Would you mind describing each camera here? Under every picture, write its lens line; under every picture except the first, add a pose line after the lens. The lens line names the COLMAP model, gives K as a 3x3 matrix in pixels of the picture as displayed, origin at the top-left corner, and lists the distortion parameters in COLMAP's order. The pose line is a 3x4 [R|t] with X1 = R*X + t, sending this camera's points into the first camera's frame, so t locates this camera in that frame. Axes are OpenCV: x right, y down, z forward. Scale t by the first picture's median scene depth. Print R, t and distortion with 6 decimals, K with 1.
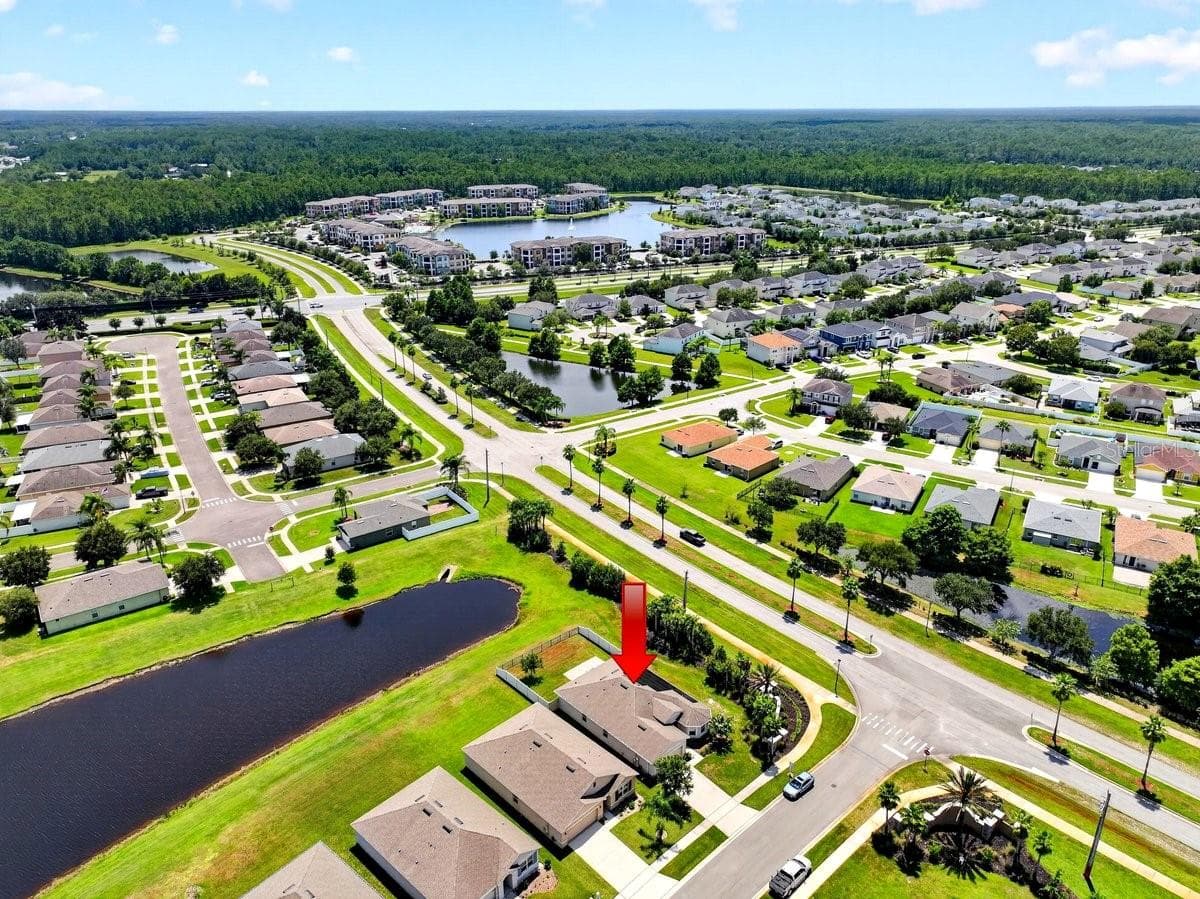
lens RADIAL K [[861.3, 0, 600.0], [0, 861.3, 449.5], [0, 0, 1]] dist [0.011470, 0.000283]
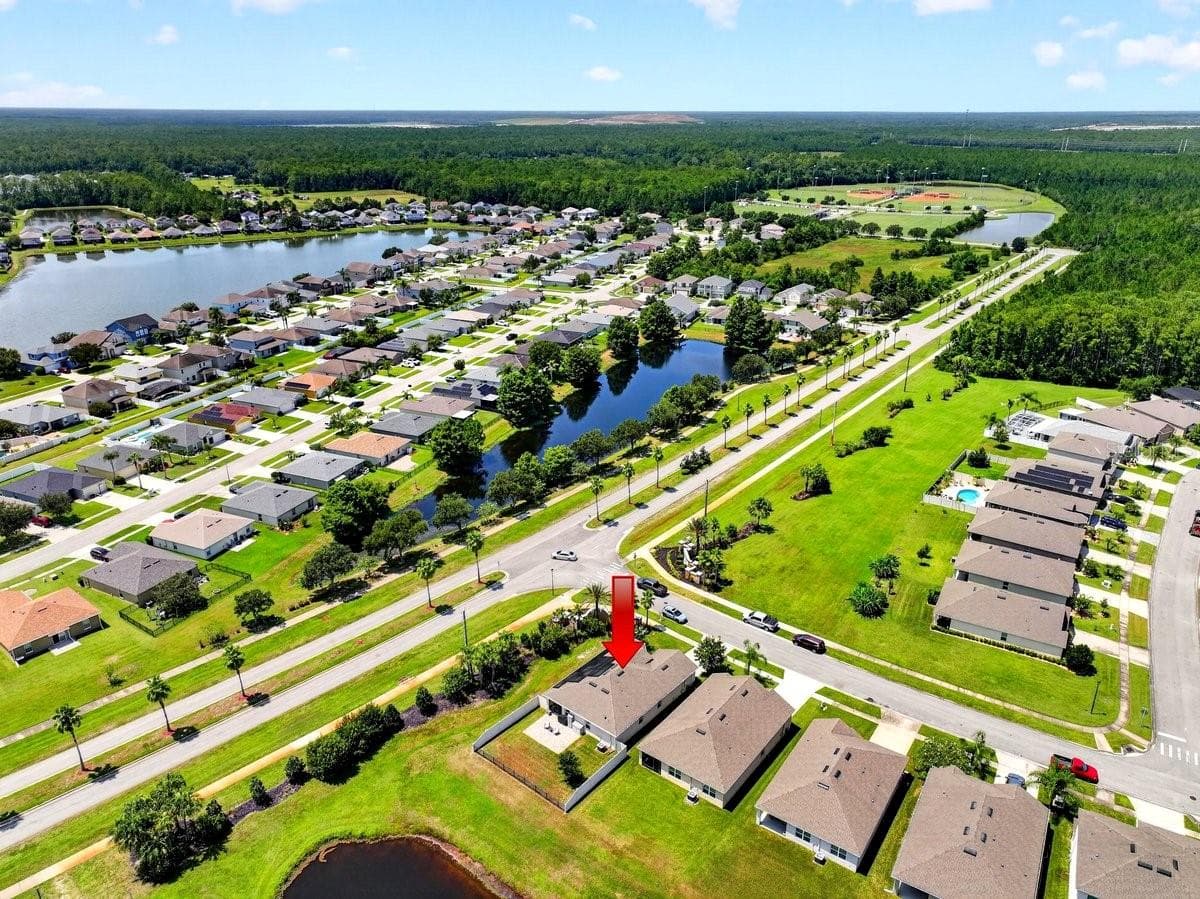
lens RADIAL K [[813.2, 0, 604.3], [0, 813.2, 481.5], [0, 0, 1]] dist [0.023342, 0.000254]
pose [[-0.133600, -0.411894, 0.901385, -0.614411], [0.365583, 0.824908, 0.431133, -0.280326], [-0.921140, 0.387131, 0.040374, 0.725786]]
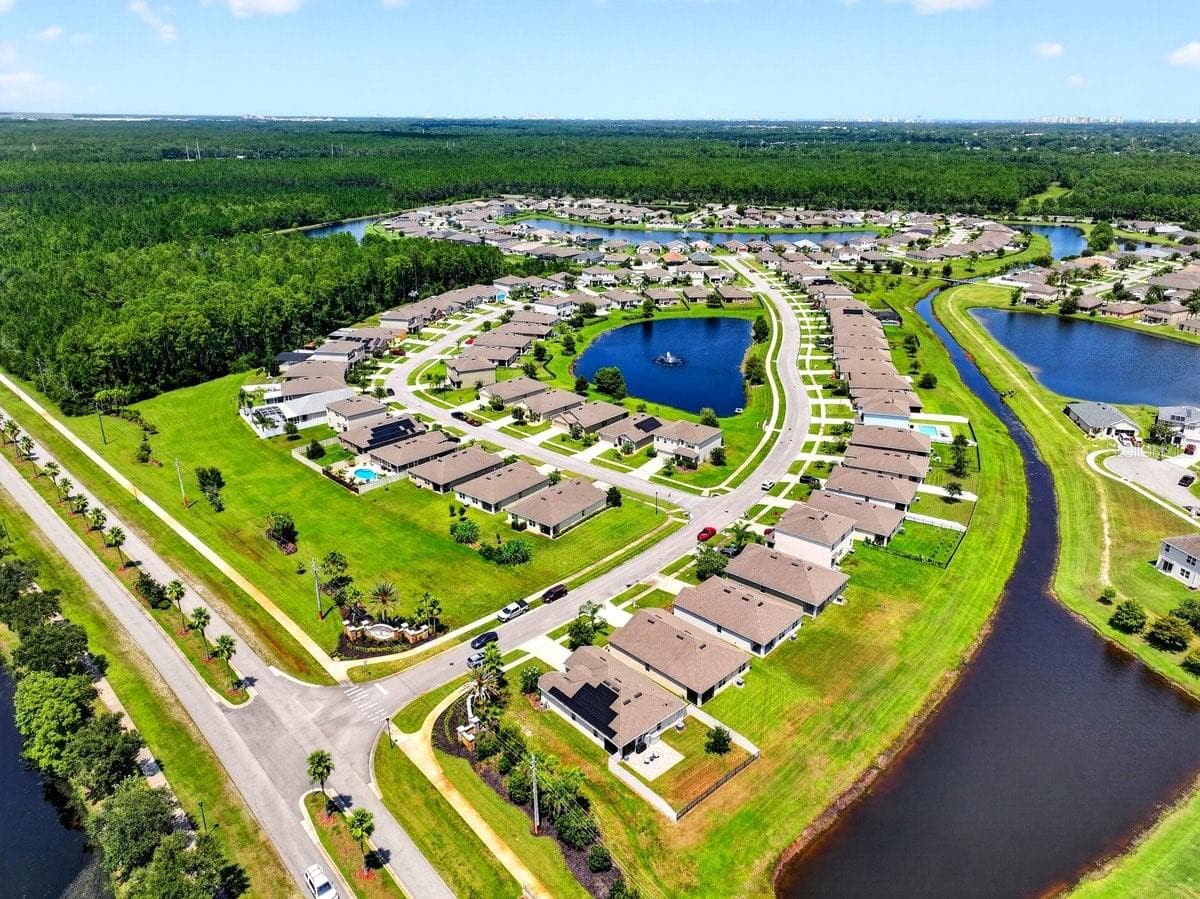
lens RADIAL K [[861.3, 0, 600.0], [0, 861.3, 449.5], [0, 0, 1]] dist [0.011470, 0.000283]
pose [[-0.999967, -0.000074, 0.008170, 0.035854], [0.005547, 0.728003, 0.685551, -0.522690], [-0.005999, 0.685574, -0.727979, 1.279285]]
